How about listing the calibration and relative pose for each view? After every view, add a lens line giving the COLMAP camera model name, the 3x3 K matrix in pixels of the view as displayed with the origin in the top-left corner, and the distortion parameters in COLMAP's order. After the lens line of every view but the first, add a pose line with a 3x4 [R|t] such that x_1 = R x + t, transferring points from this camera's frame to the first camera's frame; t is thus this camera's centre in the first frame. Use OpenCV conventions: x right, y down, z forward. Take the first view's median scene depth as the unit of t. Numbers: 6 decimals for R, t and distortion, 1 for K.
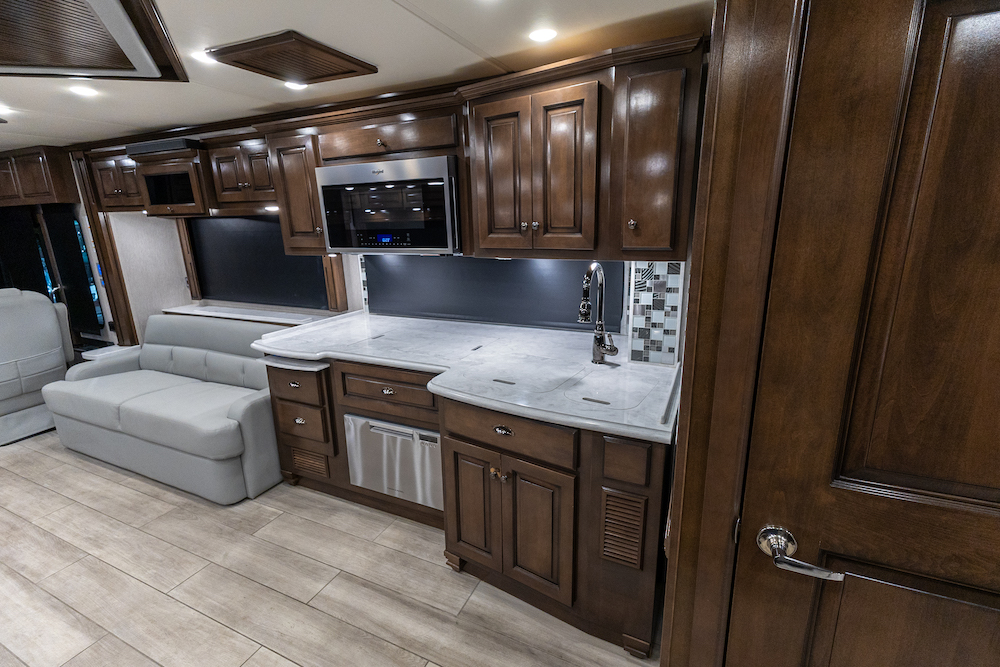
lens RADIAL K [[463.2, 0, 499.4], [0, 463.2, 335.4], [0, 0, 1]] dist [0.010905, 0.001150]
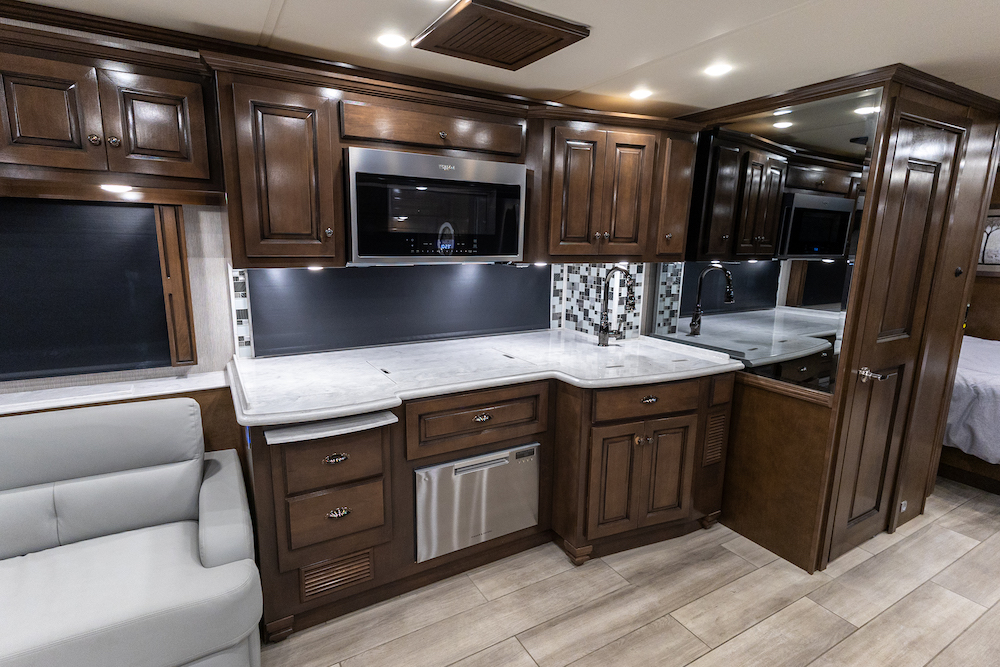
lens RADIAL K [[504.0, 0, 499.5], [0, 504.0, 334.6], [0, 0, 1]] dist [0.003569, 0.000677]
pose [[0.556613, -0.123143, 0.821594, -1.040765], [0.175670, 0.984037, 0.028478, -0.058693], [-0.811986, 0.128478, 0.569361, 0.439356]]
